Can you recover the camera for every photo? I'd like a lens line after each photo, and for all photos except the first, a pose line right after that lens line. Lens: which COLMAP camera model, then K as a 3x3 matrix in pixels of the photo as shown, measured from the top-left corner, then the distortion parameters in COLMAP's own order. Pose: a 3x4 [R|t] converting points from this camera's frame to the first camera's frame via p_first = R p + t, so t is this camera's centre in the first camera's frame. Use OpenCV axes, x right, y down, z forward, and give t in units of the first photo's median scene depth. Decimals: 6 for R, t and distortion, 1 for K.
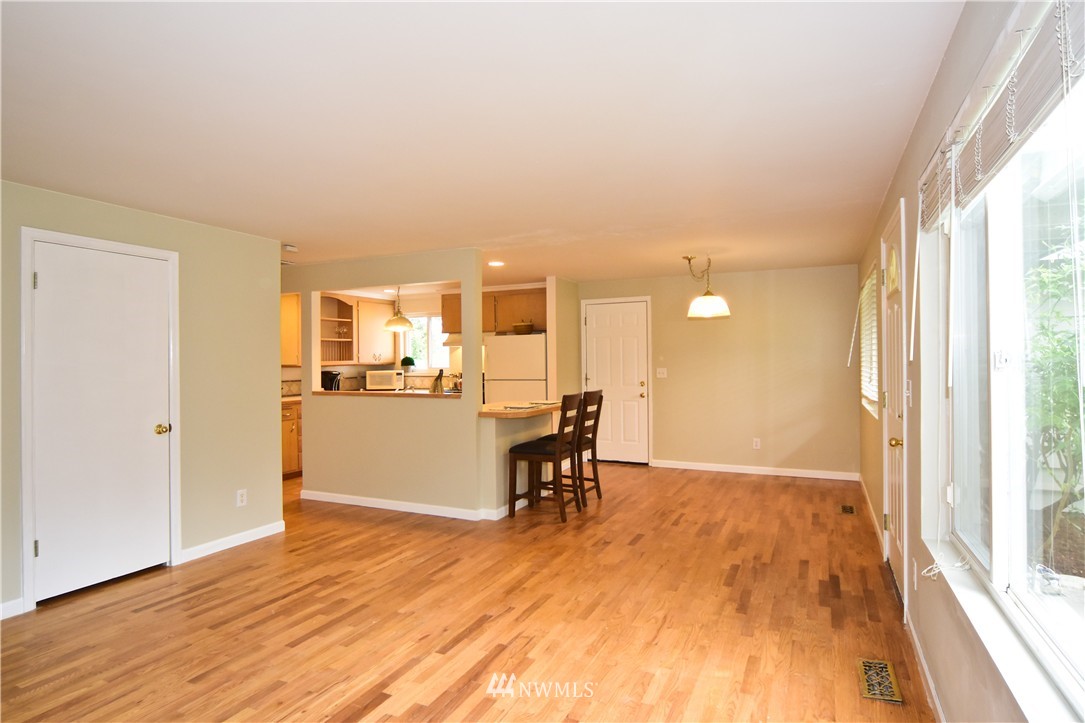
lens RADIAL K [[596.3, 0, 531.8], [0, 596.3, 362.2], [0, 0, 1]] dist [-0.016358, 0.002043]
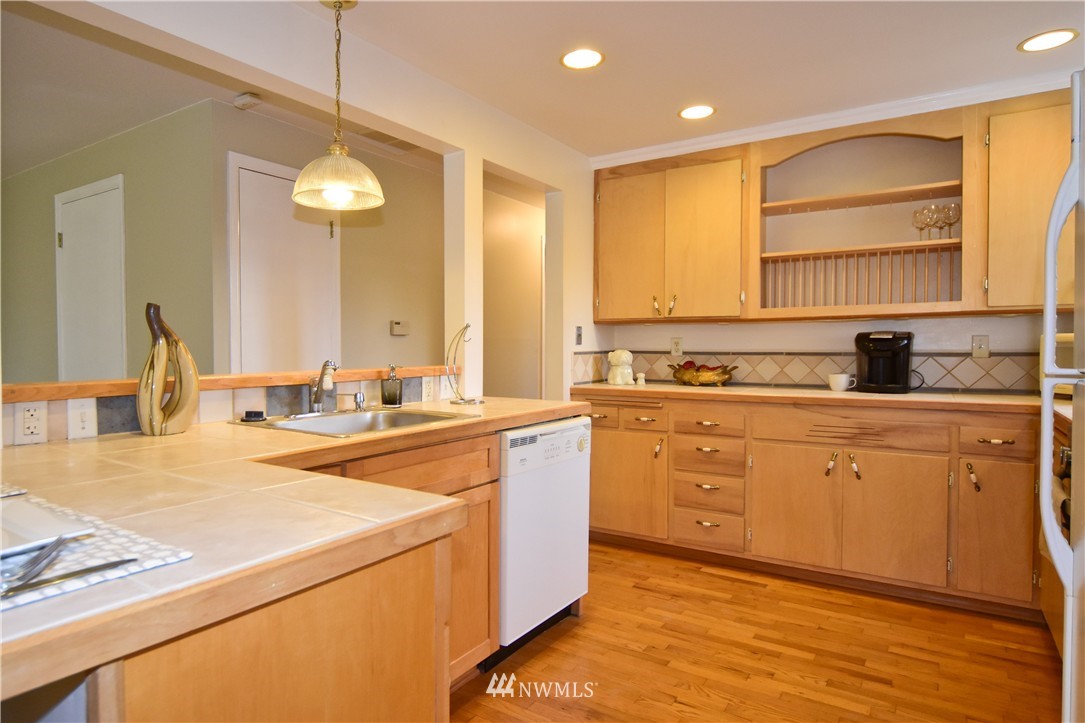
lens RADIAL K [[627.8, 0, 510.6], [0, 627.8, 359.8], [0, 0, 1]] dist [-0.011320, 0.000667]
pose [[-0.146829, 0.034270, -0.988568, 0.176910], [-0.001459, 0.999391, 0.034862, 0.037776], [0.989161, 0.006561, -0.146689, 1.614322]]
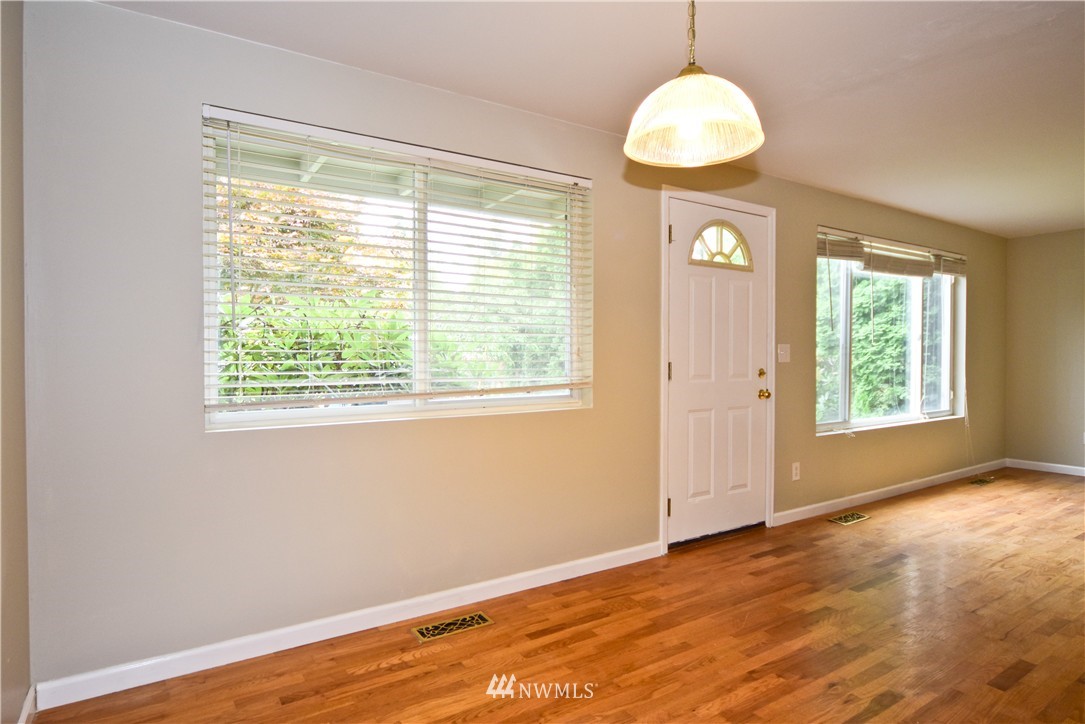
lens RADIAL K [[599.2, 0, 534.6], [0, 599.2, 366.5], [0, 0, 1]] dist [-0.014122, 0.001667]
pose [[-0.855710, 0.001092, 0.517454, 0.280527], [0.011526, 0.999790, 0.016950, 0.035172], [-0.517327, 0.020468, -0.855543, 1.744771]]
